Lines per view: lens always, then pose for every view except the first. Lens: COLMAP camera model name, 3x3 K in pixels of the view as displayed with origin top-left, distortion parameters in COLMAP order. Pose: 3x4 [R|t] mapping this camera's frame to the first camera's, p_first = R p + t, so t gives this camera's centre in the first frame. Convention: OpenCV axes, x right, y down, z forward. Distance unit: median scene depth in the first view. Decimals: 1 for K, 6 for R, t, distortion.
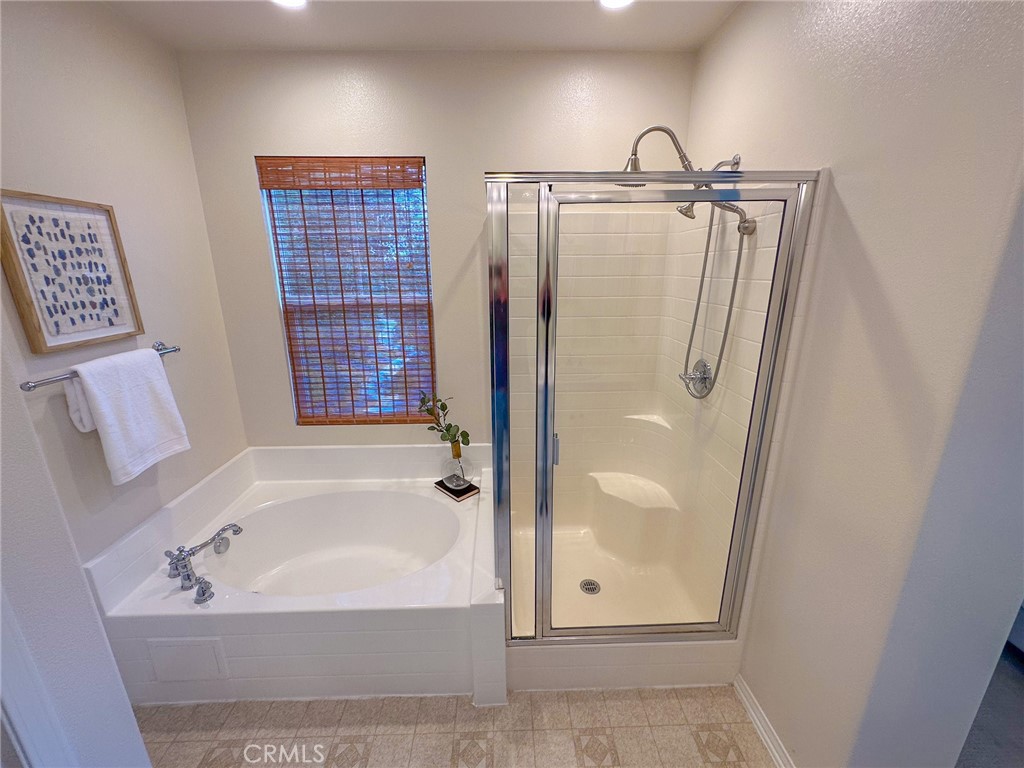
lens RADIAL K [[406.2, 0, 513.1], [0, 406.2, 384.5], [0, 0, 1]] dist [-0.002380, 0.000438]
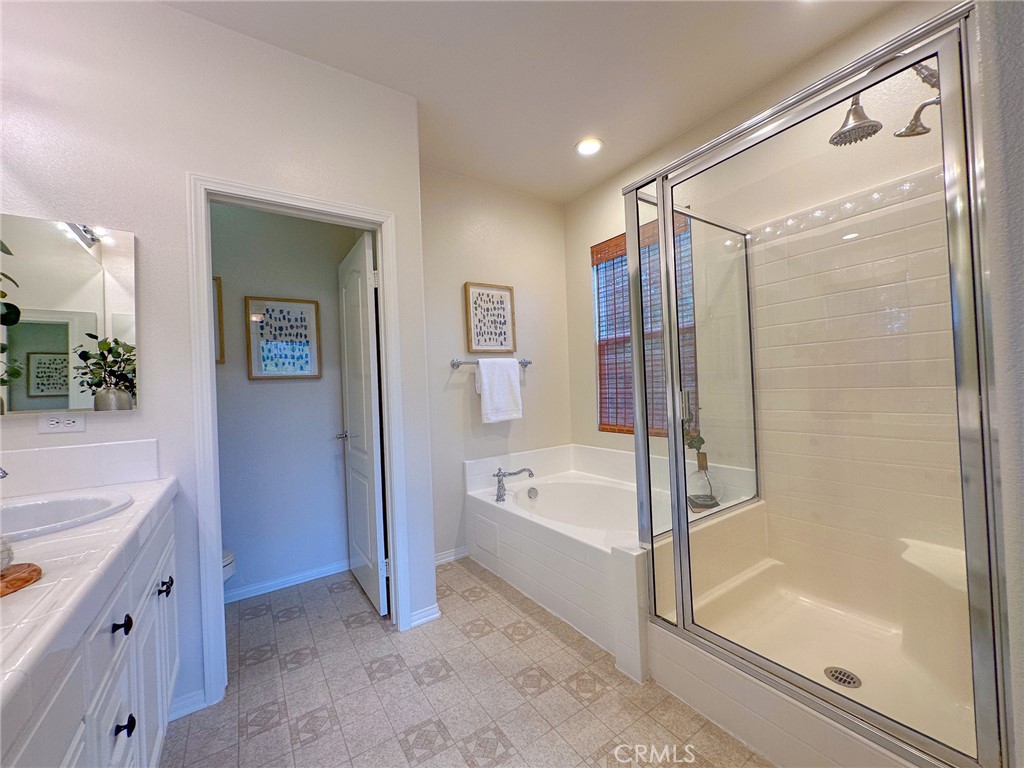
lens RADIAL K [[406.2, 0, 513.3], [0, 406.2, 384.0], [0, 0, 1]] dist [-0.002380, 0.000438]
pose [[0.537160, -0.021191, -0.843214, 0.672291], [-0.189062, 0.971223, -0.144848, 0.306806], [0.822019, 0.237226, 0.517696, 0.089686]]
